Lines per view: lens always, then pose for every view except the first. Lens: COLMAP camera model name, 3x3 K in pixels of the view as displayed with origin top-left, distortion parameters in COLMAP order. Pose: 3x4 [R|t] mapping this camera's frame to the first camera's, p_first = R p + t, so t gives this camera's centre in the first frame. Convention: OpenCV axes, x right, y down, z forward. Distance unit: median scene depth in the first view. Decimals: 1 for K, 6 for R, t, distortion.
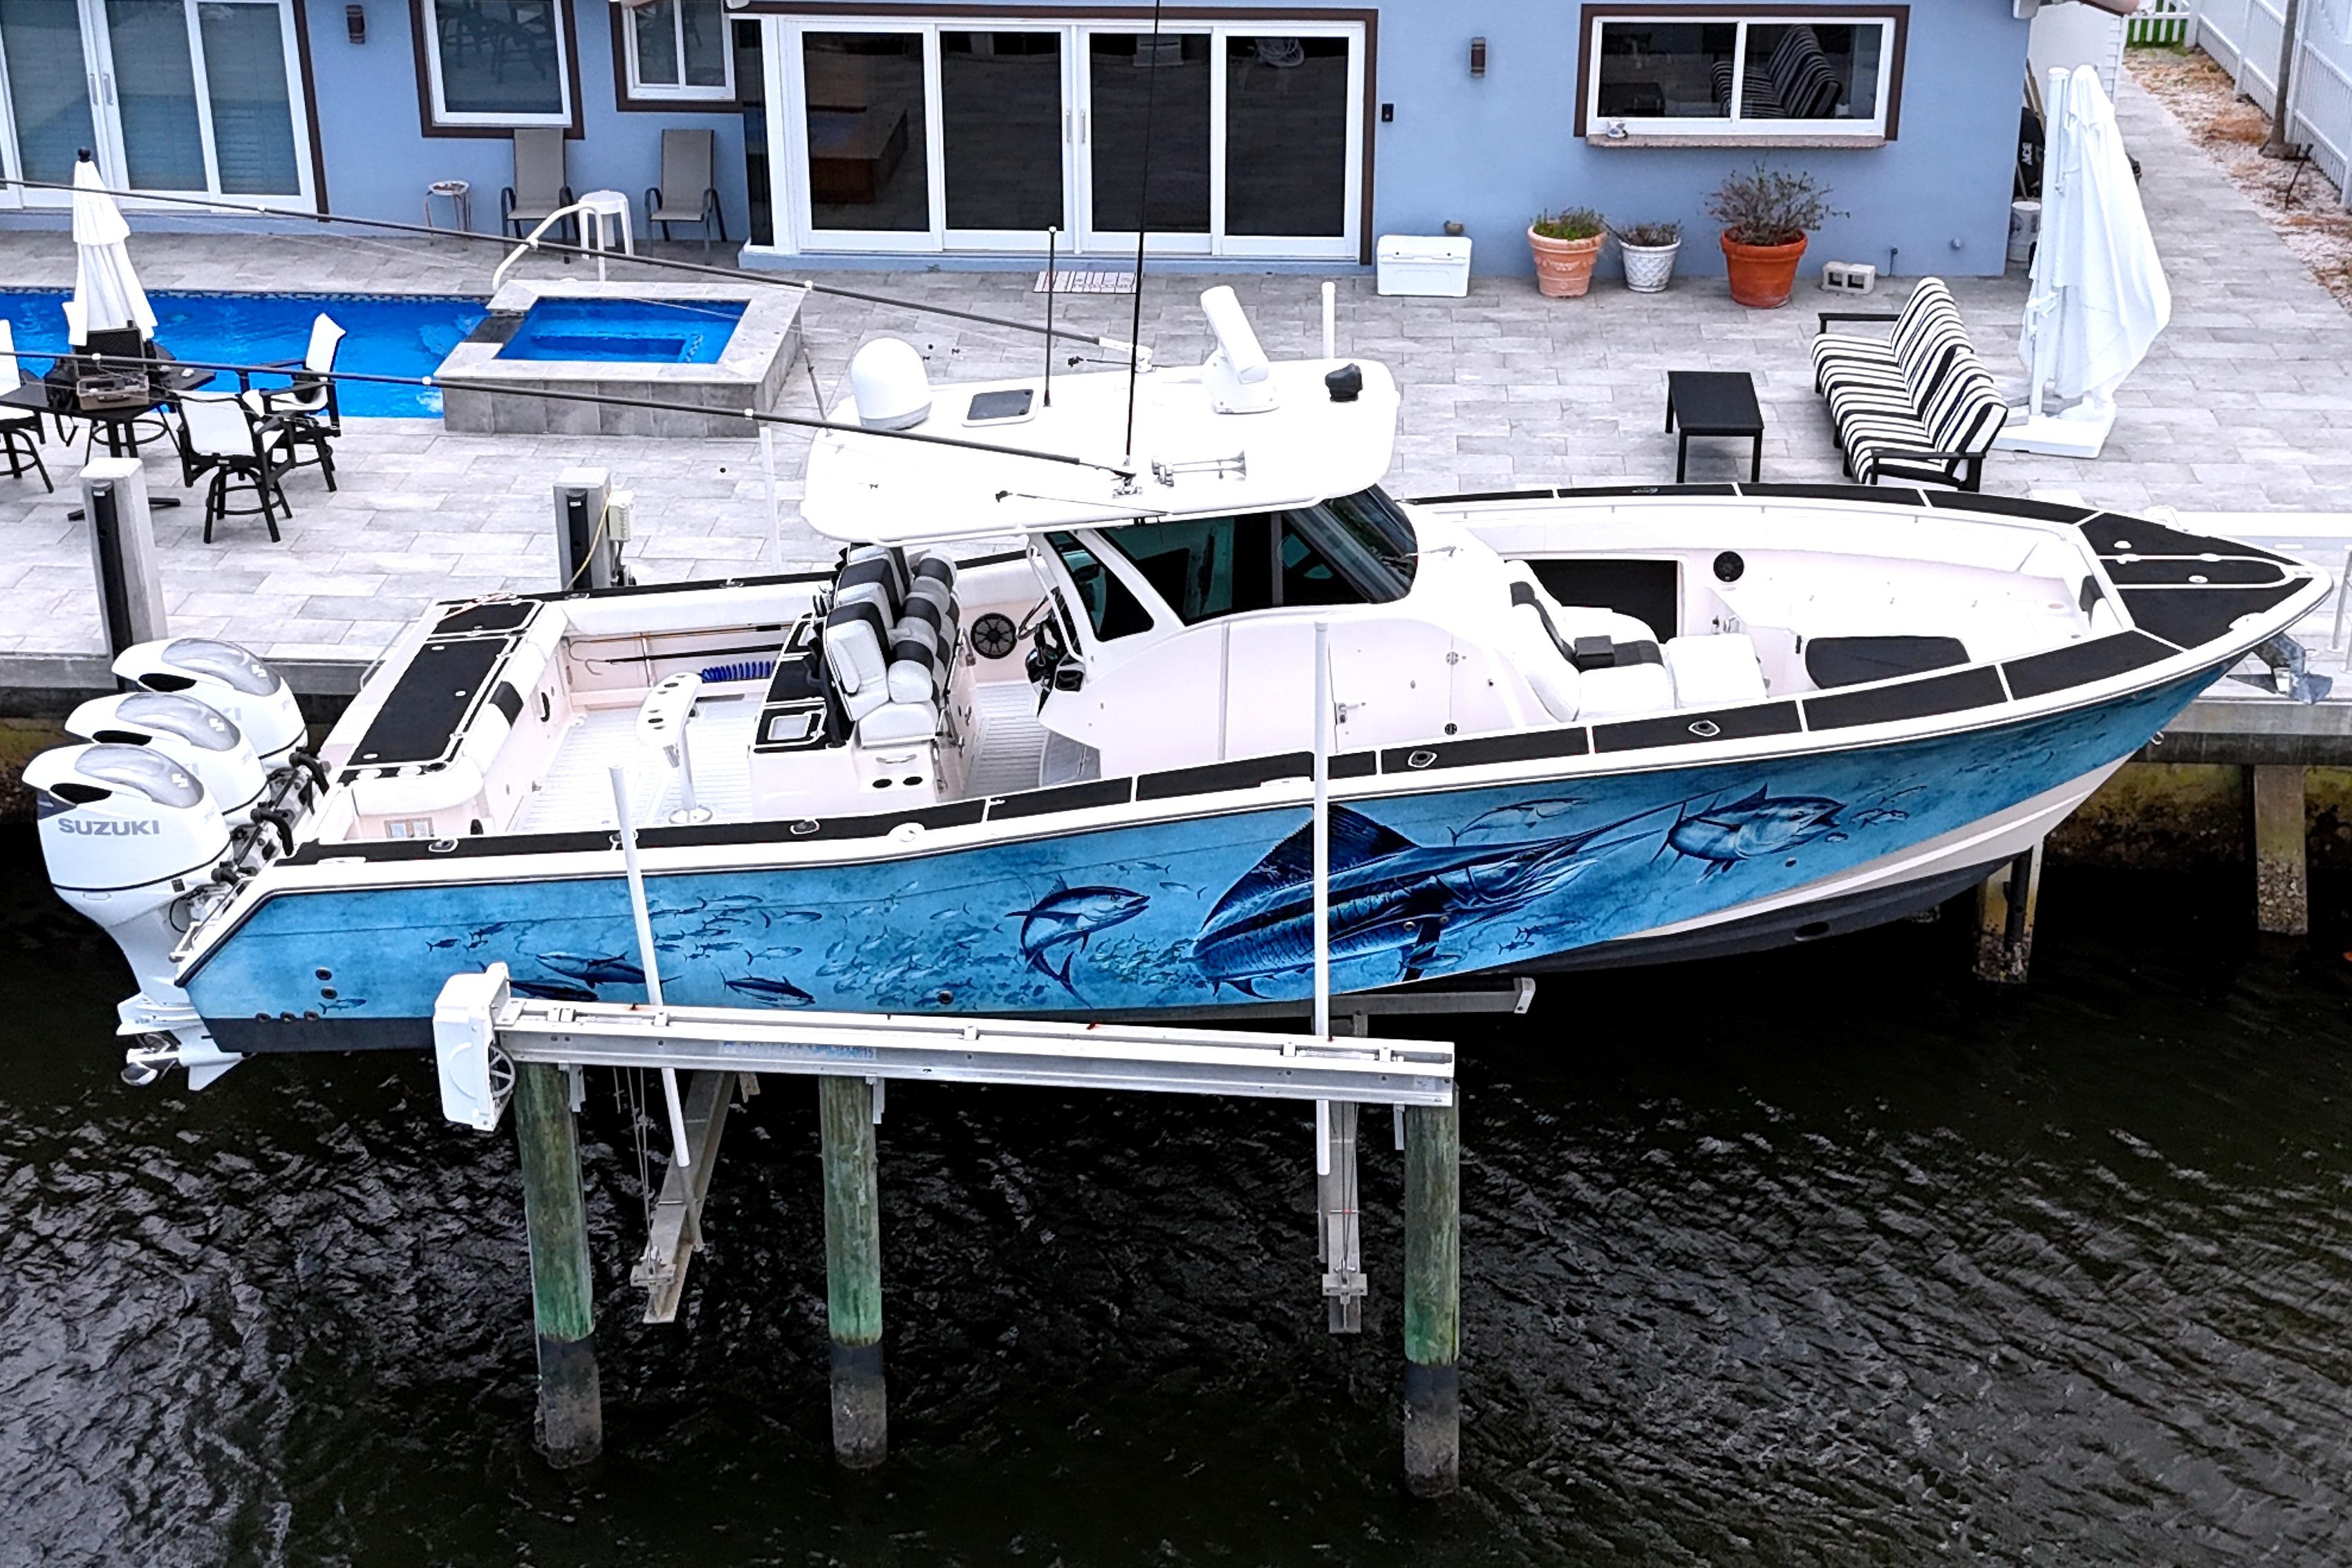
lens RADIAL K [[3549.0, 0, 1035.2], [0, 3549.0, 786.4], [0, 0, 1]] dist [0.148566, -0.260383]
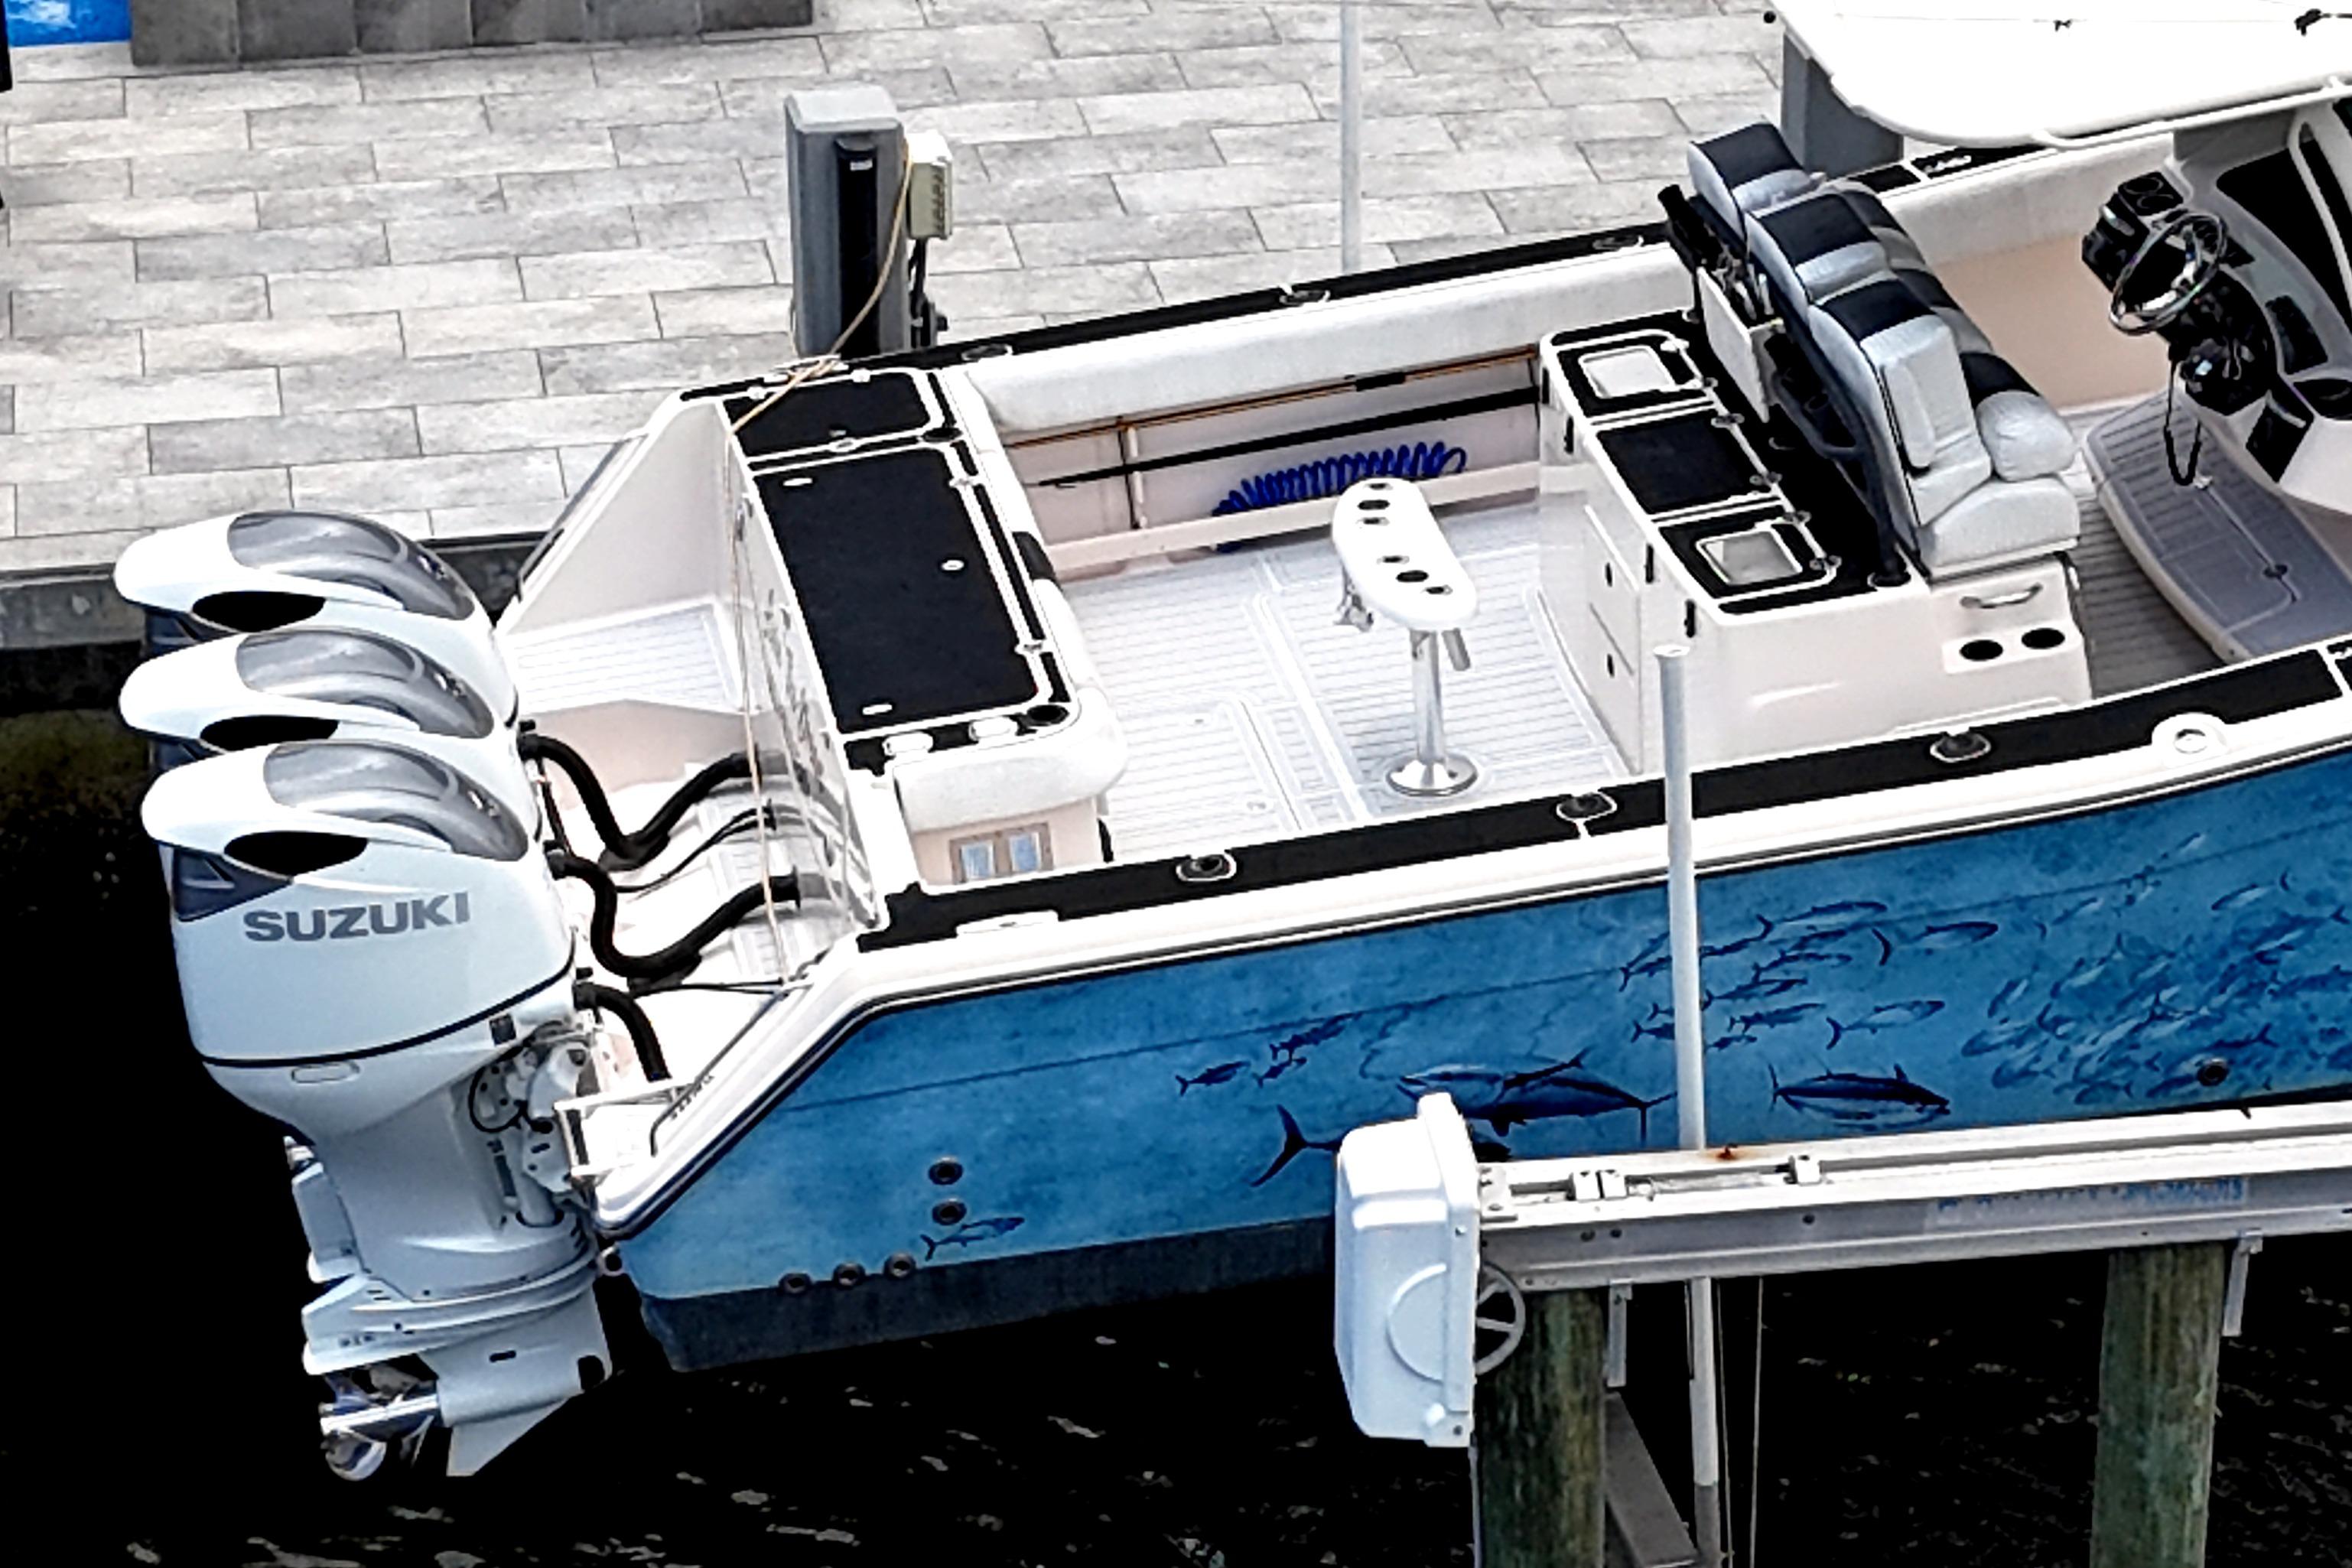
lens RADIAL K [[7252.9, 0, 1176.0], [0, 7252.9, 784.0], [0, 0, 1]] dist [0.326854, 0.730849]
pose [[0.964815, -0.105102, 0.241010, -0.397687], [0.104997, 0.994383, 0.013315, -0.007650], [-0.241056, 0.012458, 0.970431, 0.066265]]
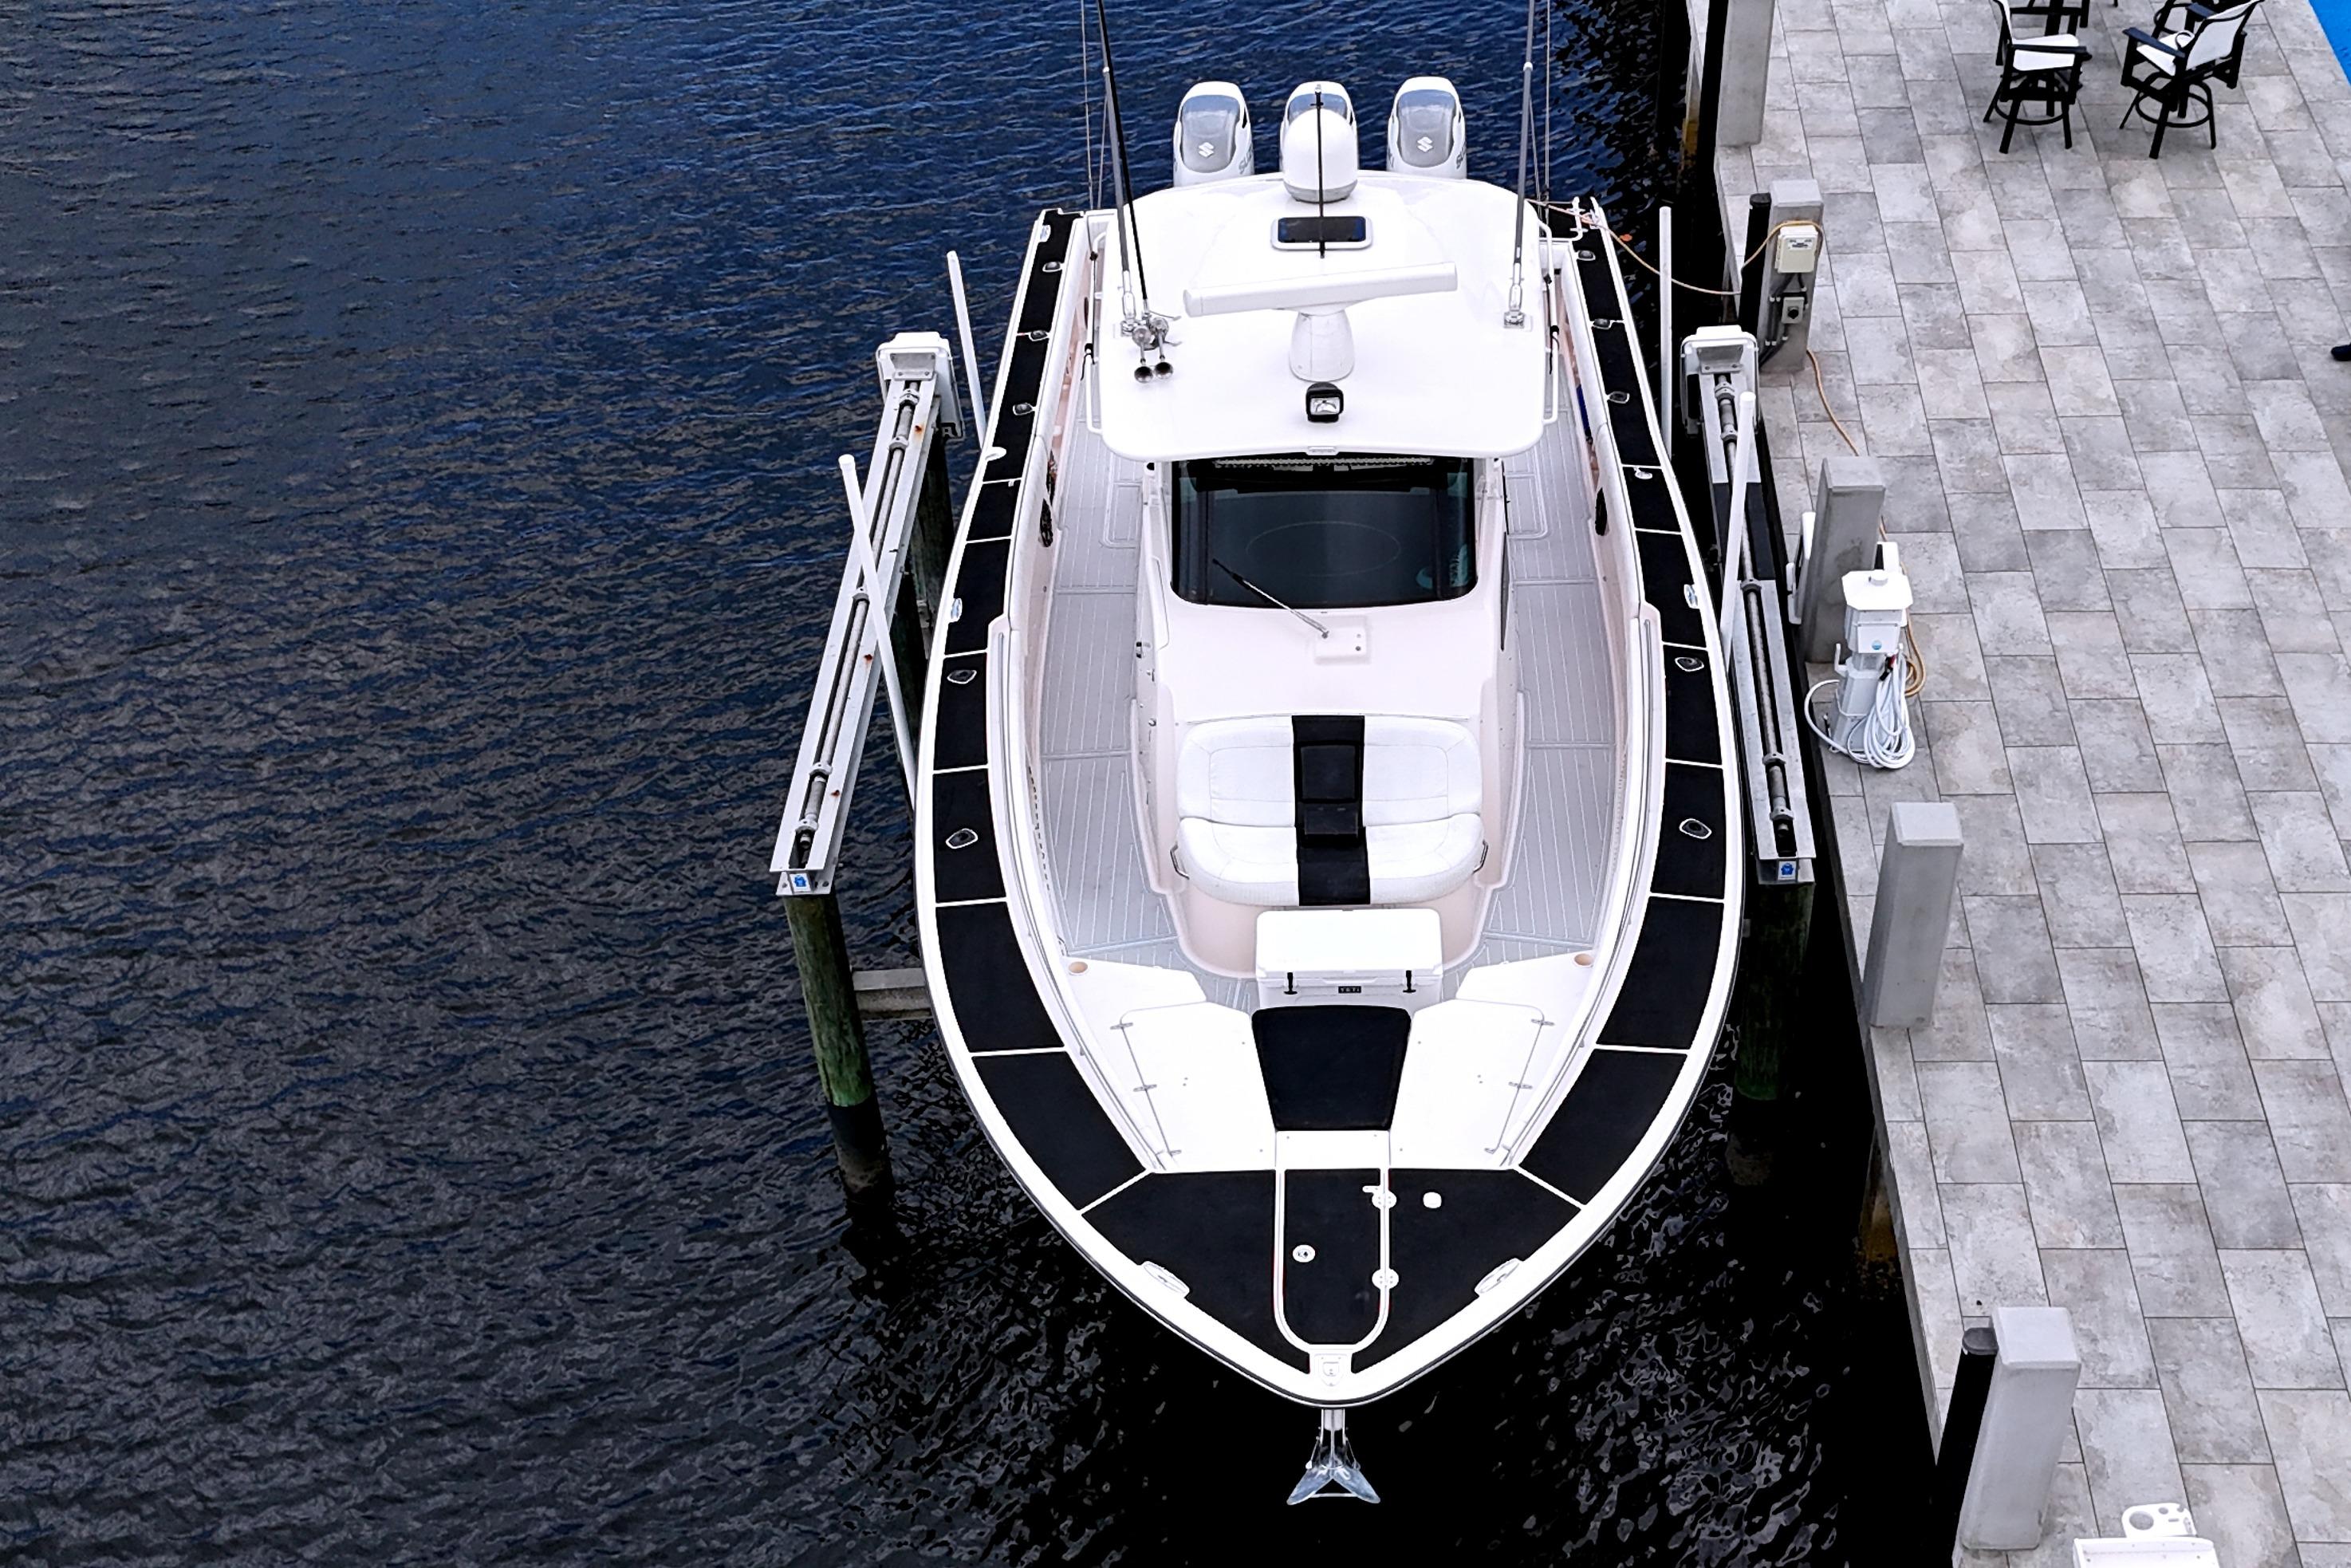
lens RADIAL K [[3045.5, 0, 1175.5], [0, 3045.5, 784.0], [0, 0, 1]] dist [0.080674, -0.065857]
pose [[0.050384, 0.660586, -0.749058, 0.749777], [-0.383671, 0.705262, 0.596156, -0.505352], [0.922094, 0.257356, 0.288981, 0.772852]]
